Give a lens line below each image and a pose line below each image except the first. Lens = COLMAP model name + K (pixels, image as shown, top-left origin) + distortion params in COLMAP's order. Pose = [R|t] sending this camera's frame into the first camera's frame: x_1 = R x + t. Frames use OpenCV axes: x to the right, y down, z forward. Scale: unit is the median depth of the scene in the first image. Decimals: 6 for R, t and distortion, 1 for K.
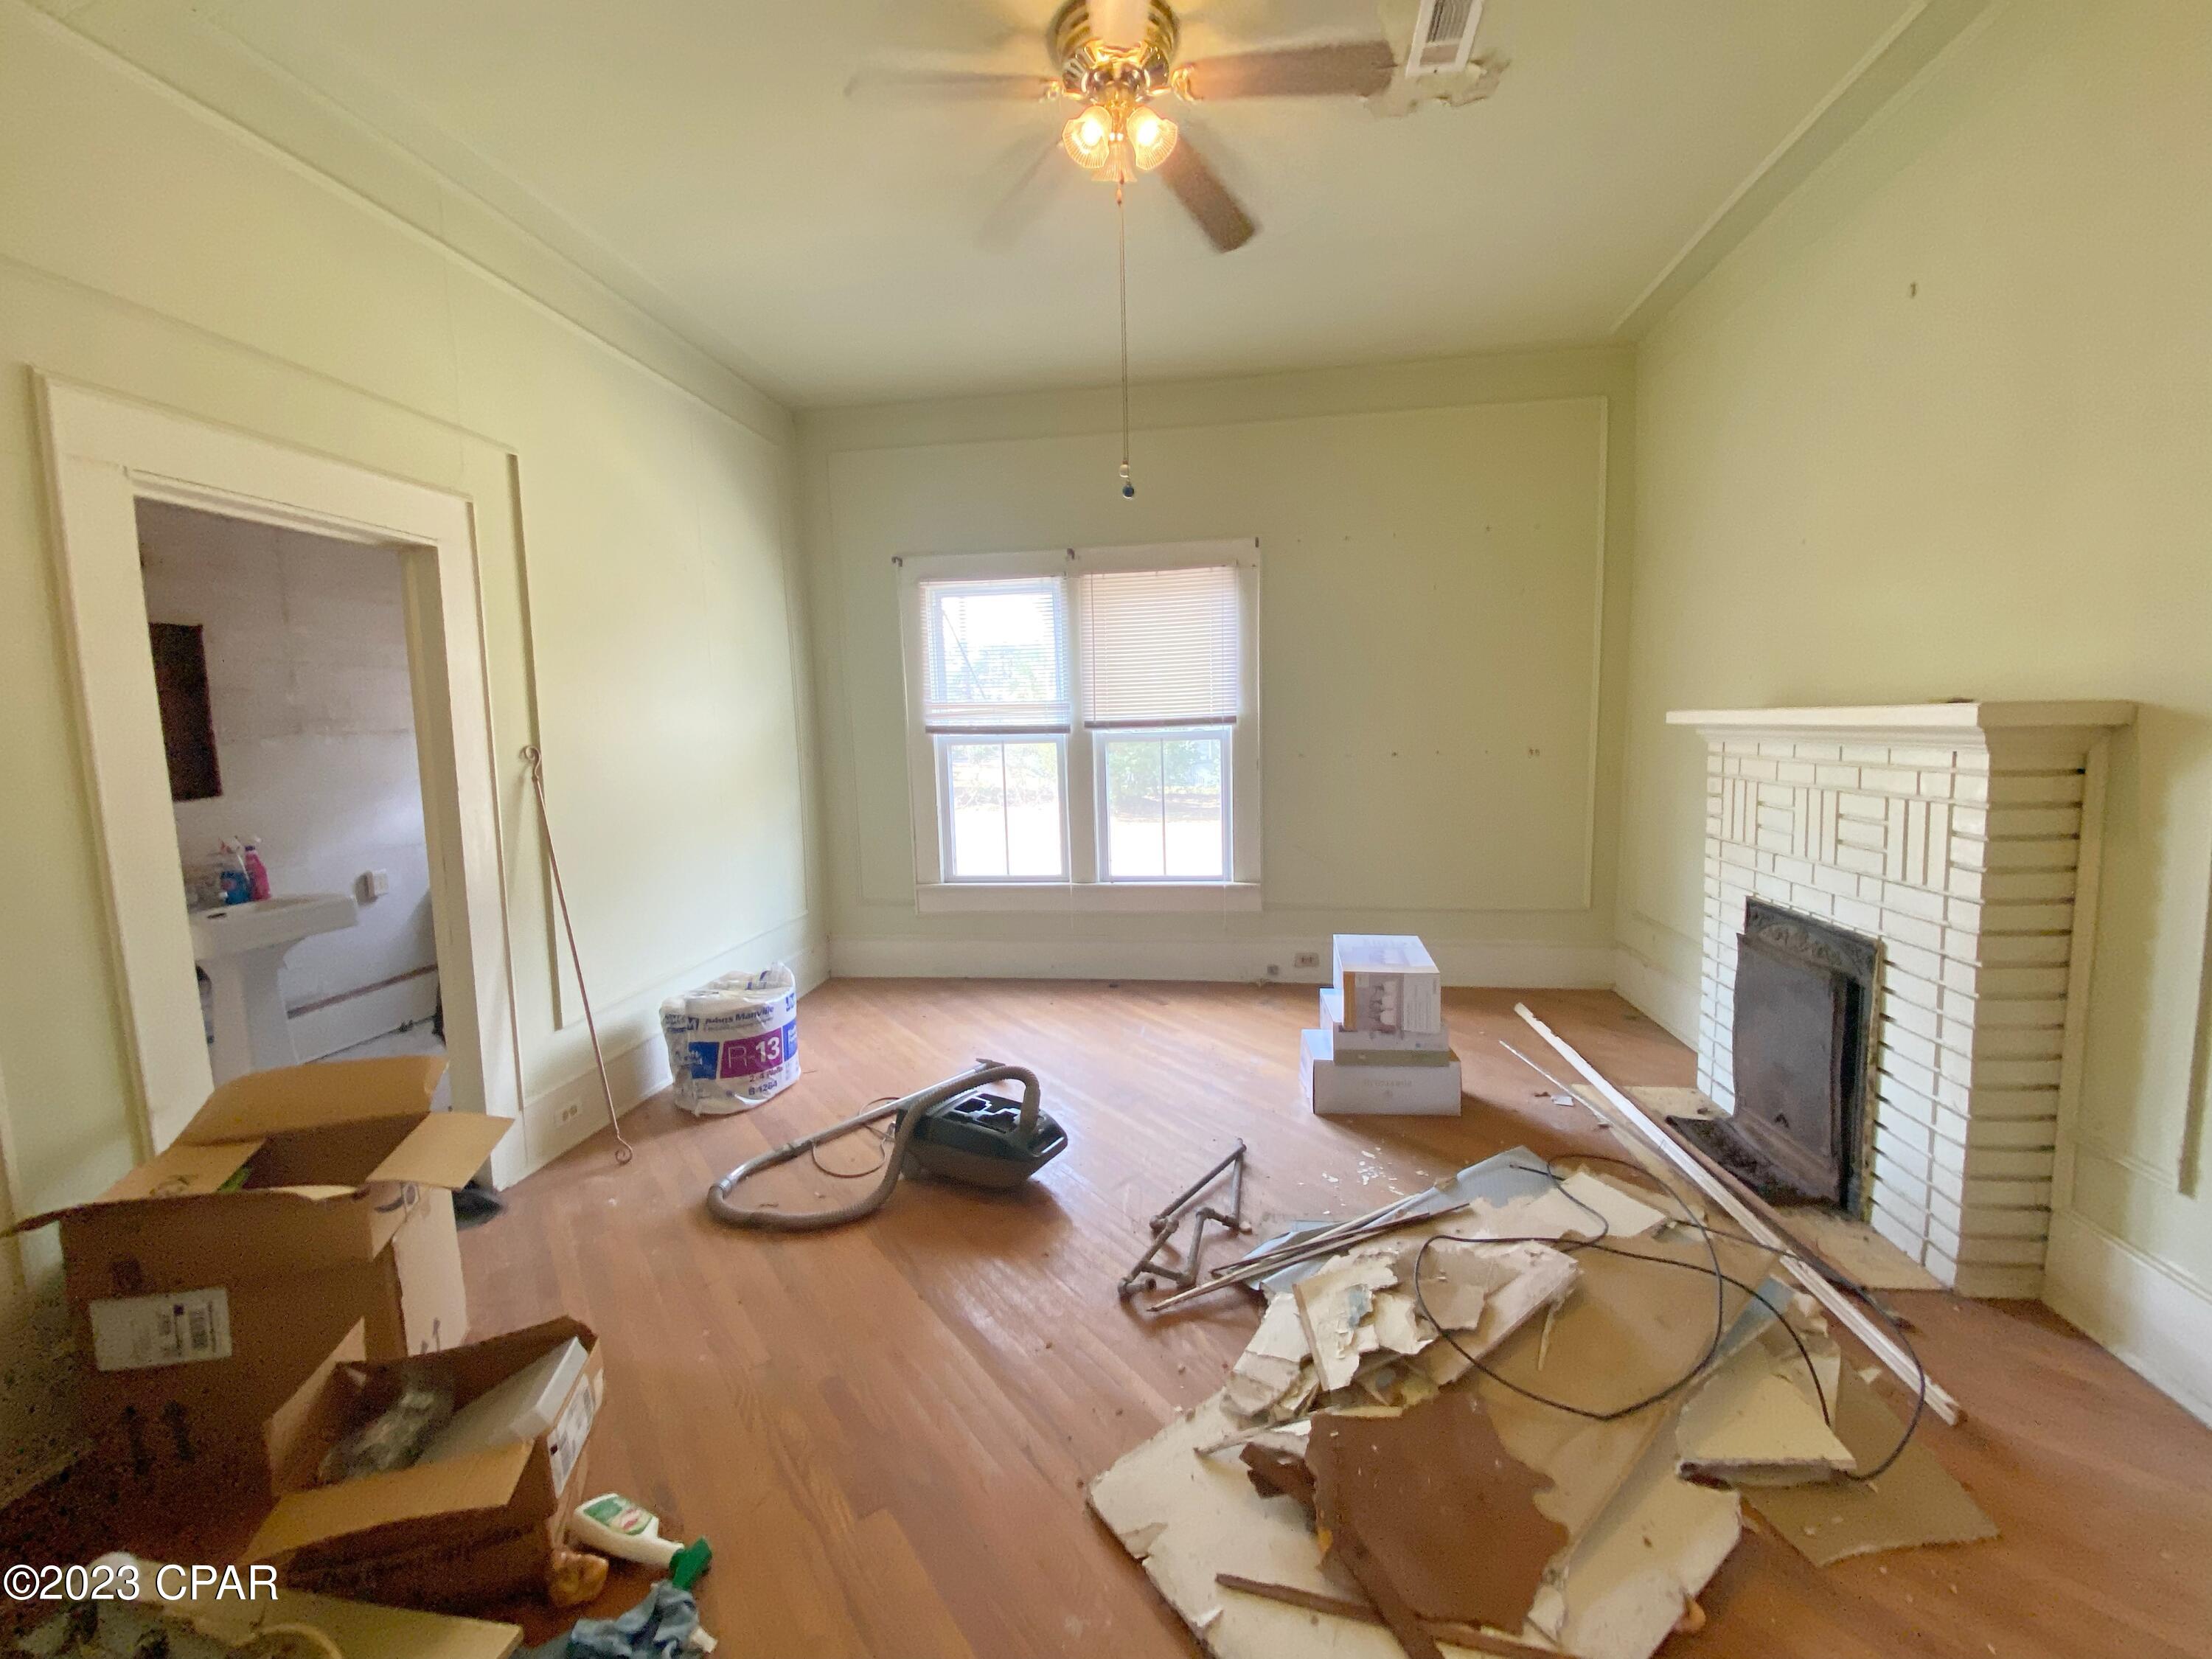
lens RADIAL K [[895.1, 0, 1106.6], [0, 895.1, 818.8], [0, 0, 1]] dist [0.012092, -0.014496]
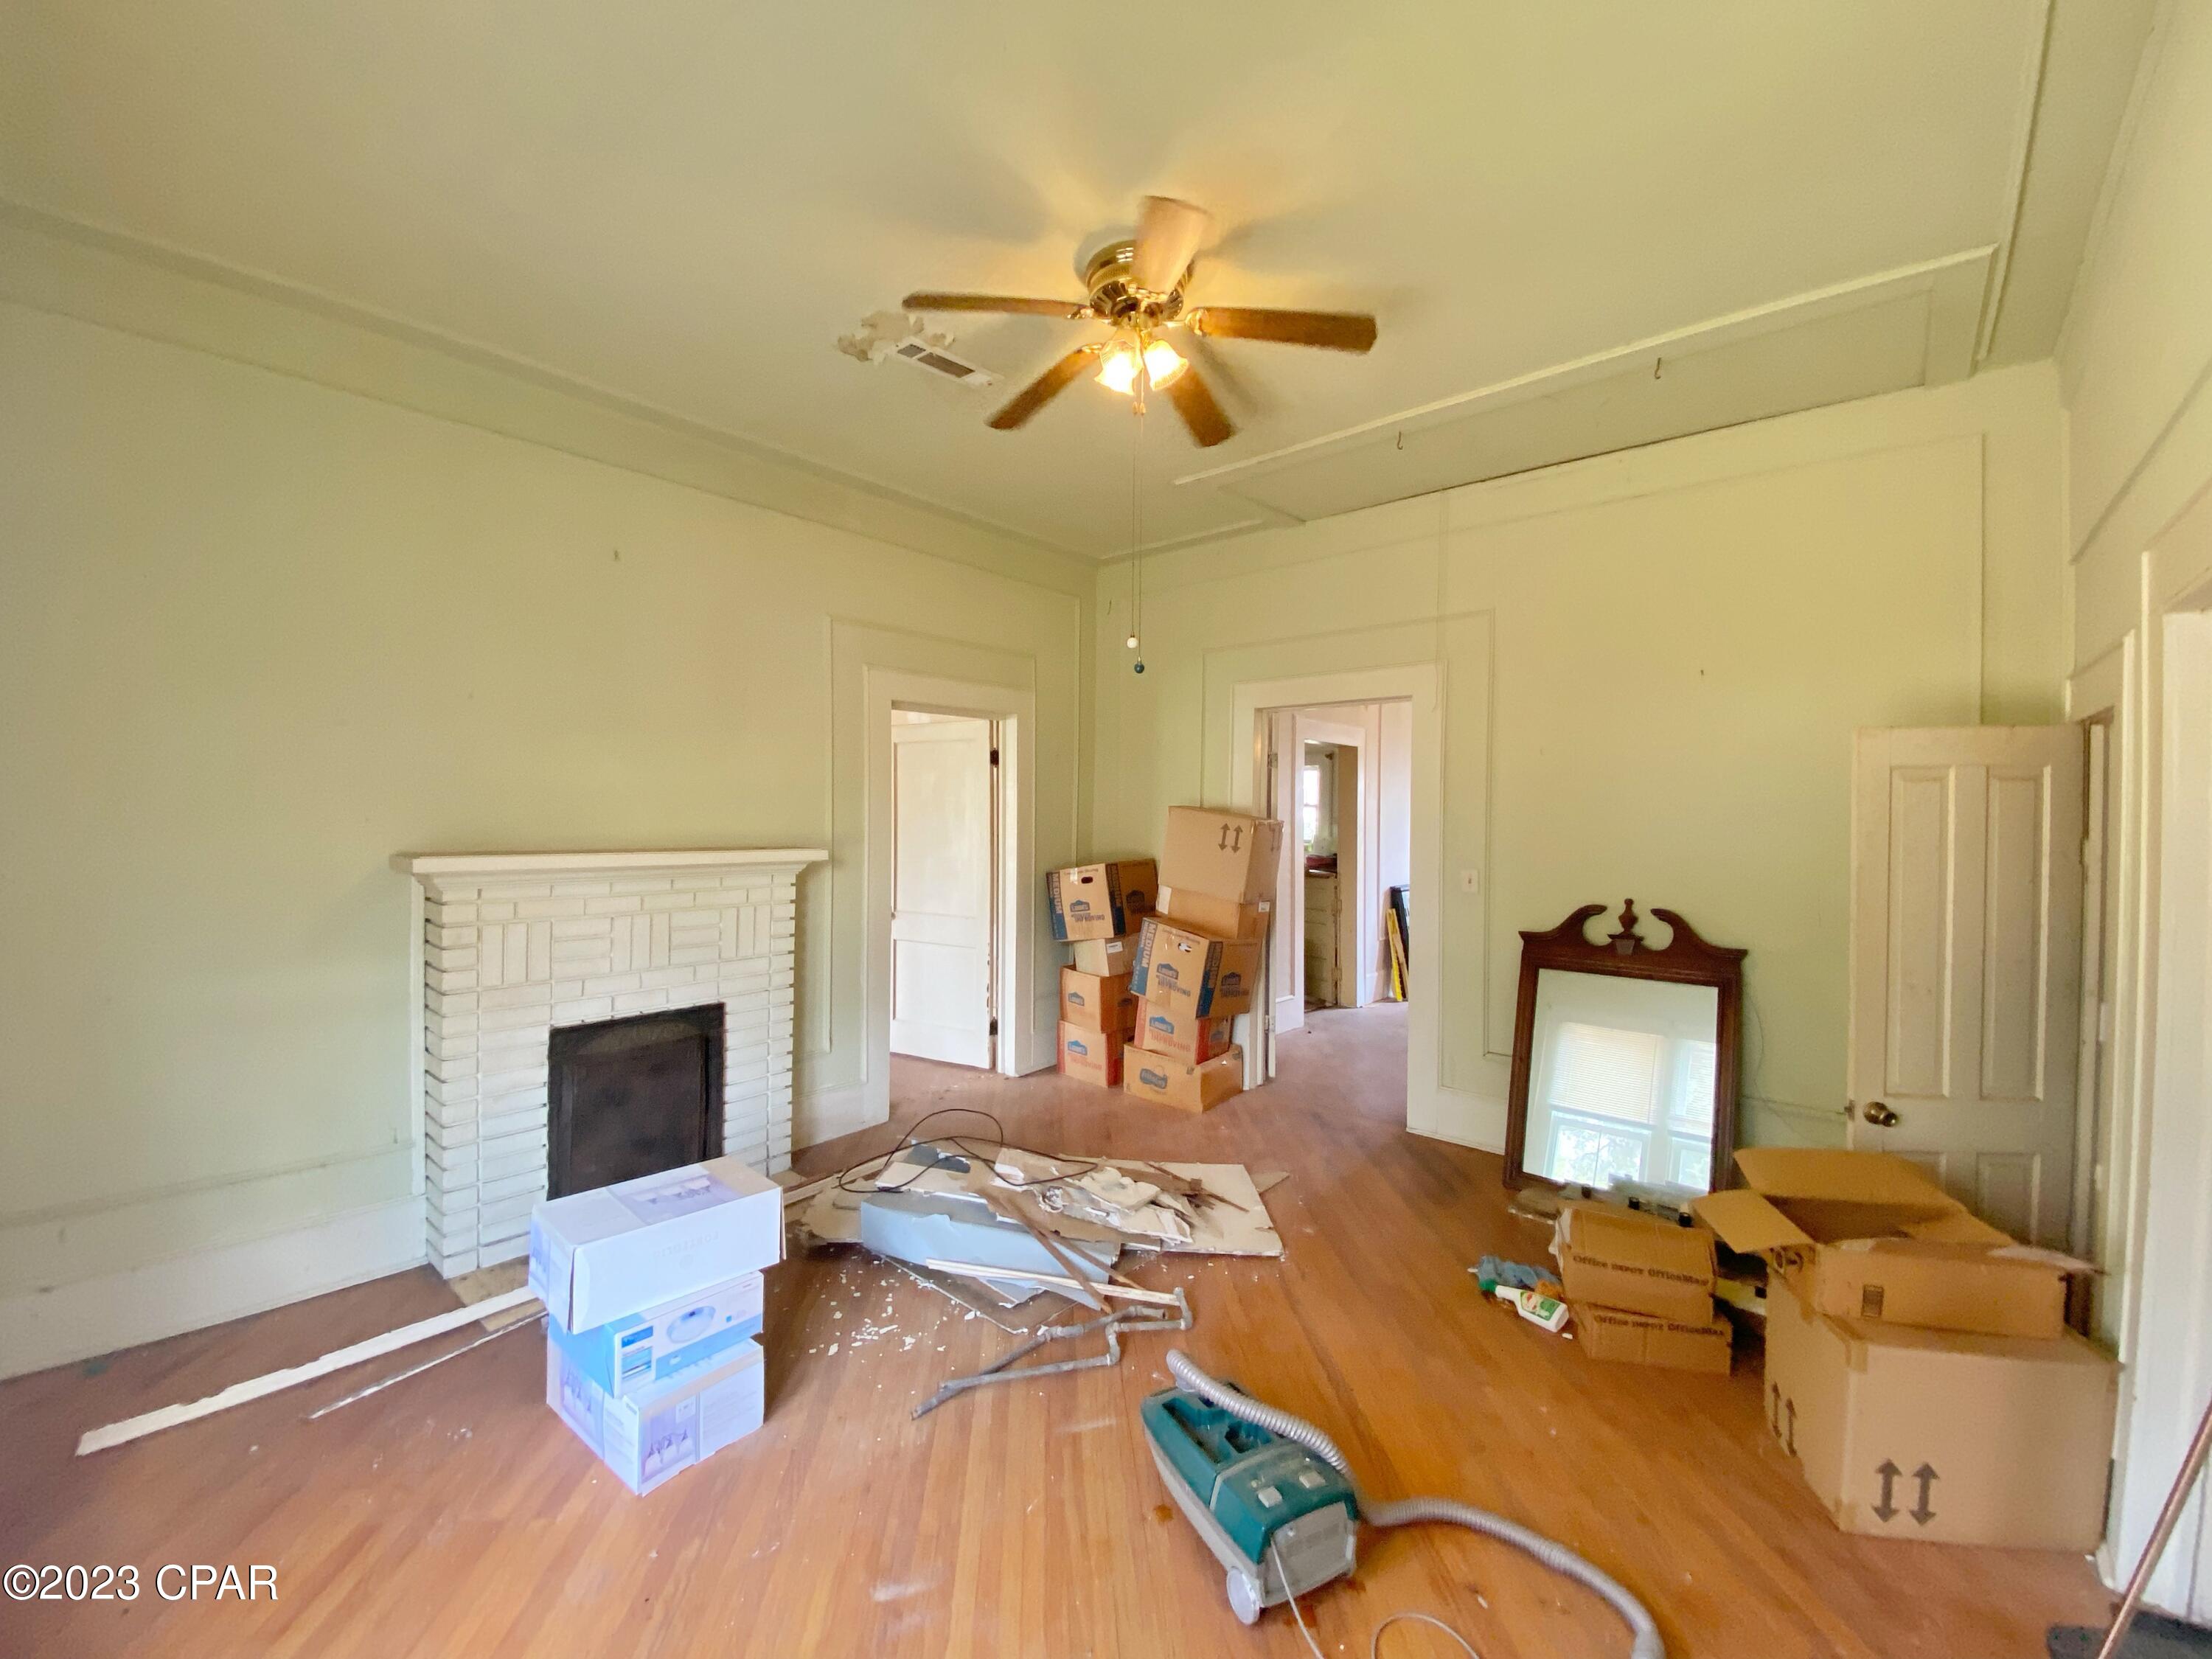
lens RADIAL K [[895.1, 0, 1101.0], [0, 895.1, 826.0], [0, 0, 1]] dist [0.012092, -0.014496]
pose [[-0.843214, 0.003420, 0.537567, -0.462176], [0.060787, 0.994173, 0.089025, -0.232659], [-0.534130, 0.107744, -0.838509, 1.693242]]
